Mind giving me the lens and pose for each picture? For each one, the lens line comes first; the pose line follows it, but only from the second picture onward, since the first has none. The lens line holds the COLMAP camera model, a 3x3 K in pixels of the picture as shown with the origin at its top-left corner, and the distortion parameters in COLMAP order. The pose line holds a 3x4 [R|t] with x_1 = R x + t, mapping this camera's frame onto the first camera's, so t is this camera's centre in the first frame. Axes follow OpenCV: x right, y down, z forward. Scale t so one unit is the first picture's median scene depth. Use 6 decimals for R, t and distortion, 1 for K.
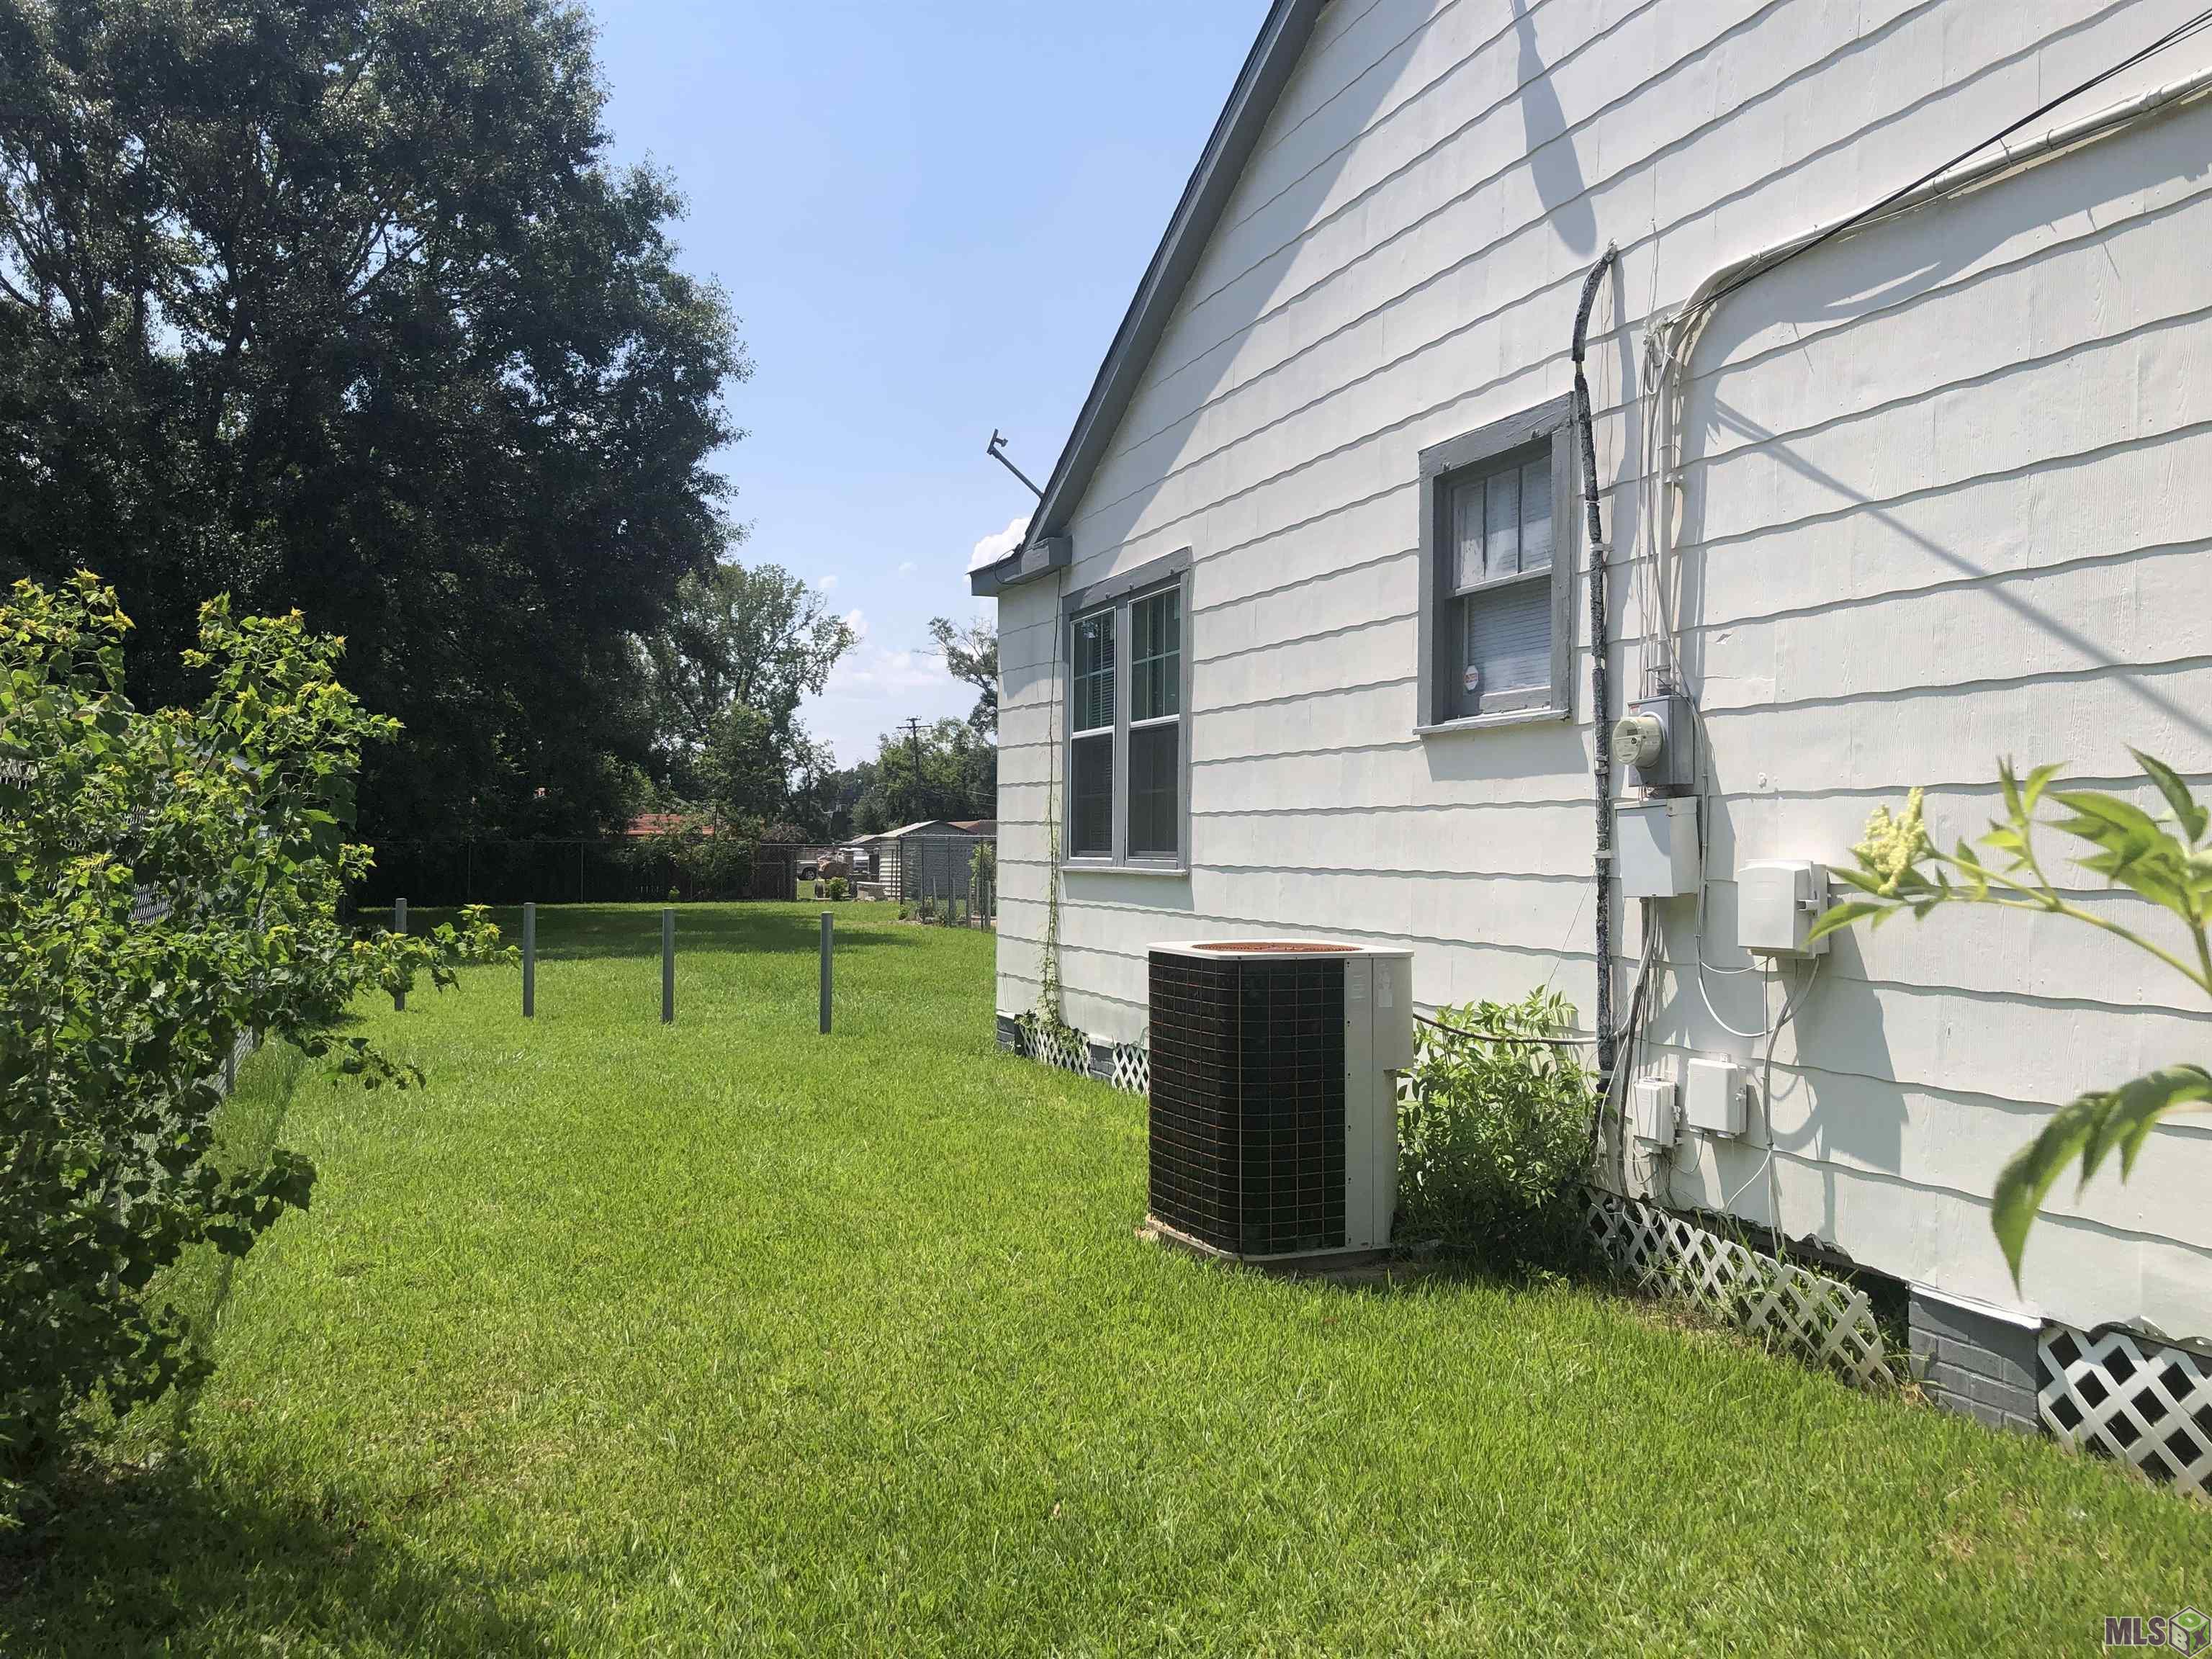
lens RADIAL K [[1763.9, 0, 1116.4], [0, 1763.9, 785.7], [0, 0, 1]] dist [0.092506, -0.101242]
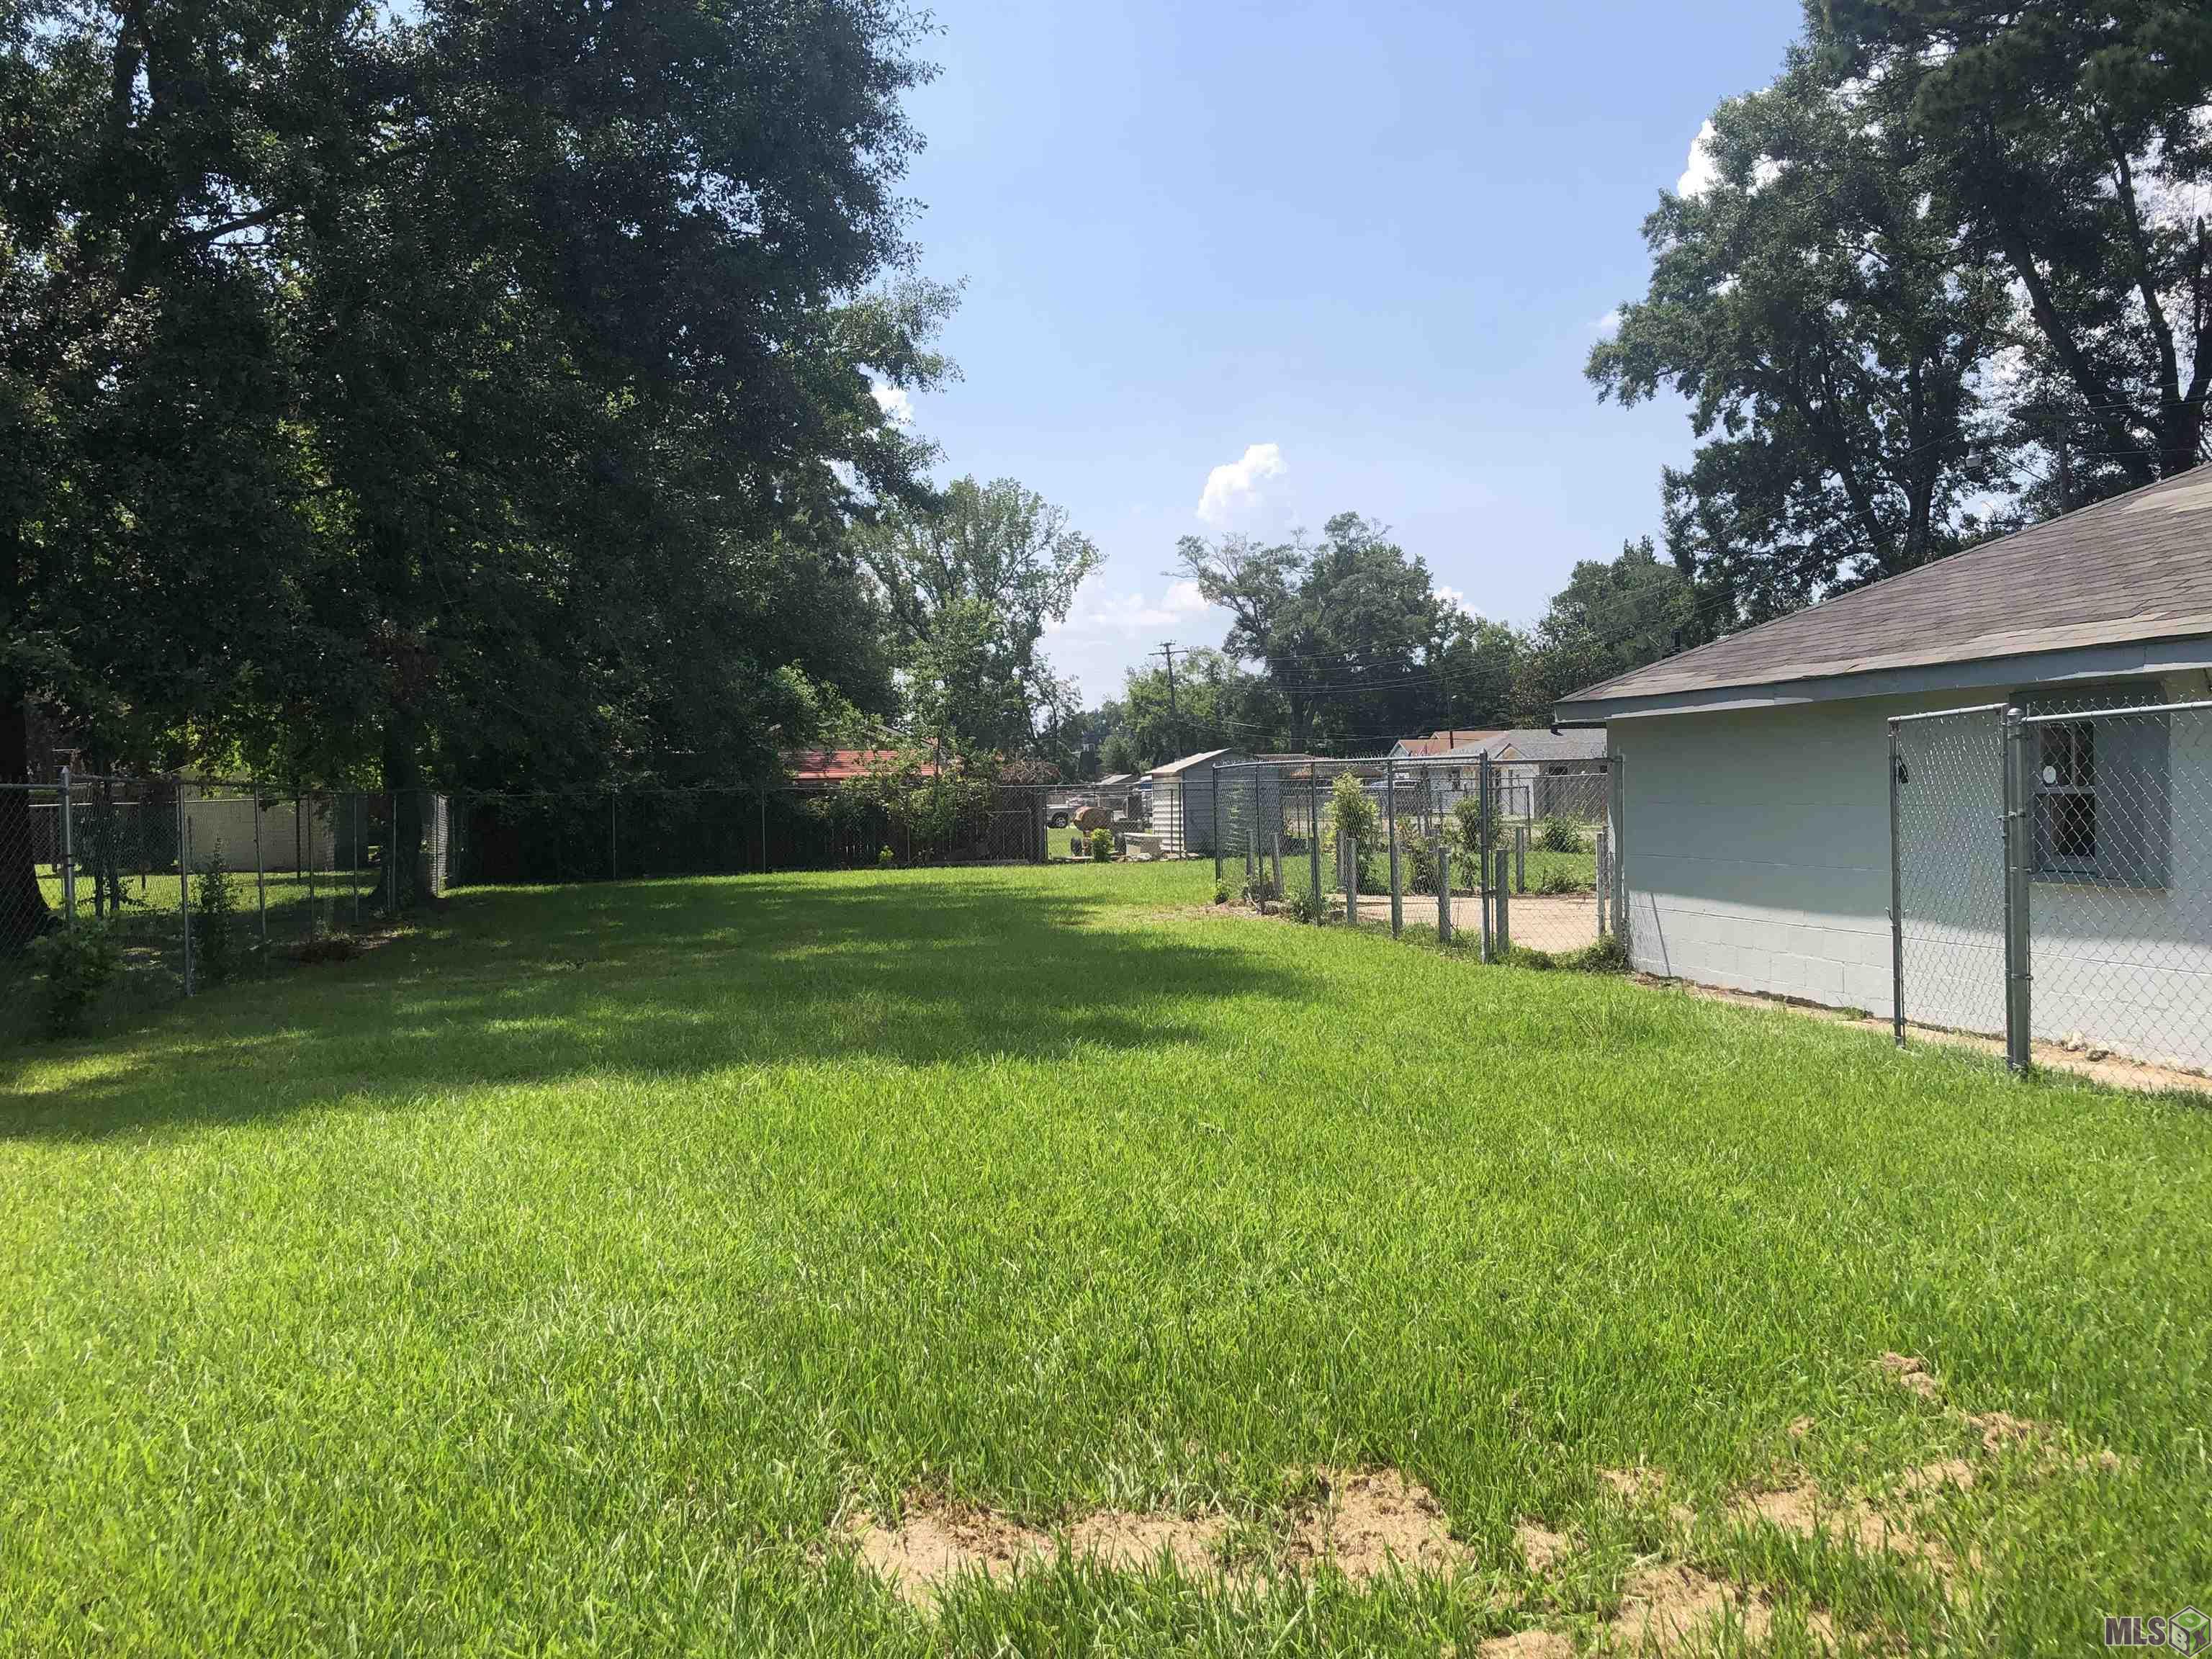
lens RADIAL K [[1763.9, 0, 1116.4], [0, 1763.9, 785.7], [0, 0, 1]] dist [0.092506, -0.101242]
pose [[0.990137, -0.027457, -0.137386, -0.018127], [0.032282, 0.998934, 0.033011, 0.003634], [0.136333, -0.037121, 0.989967, 0.099940]]
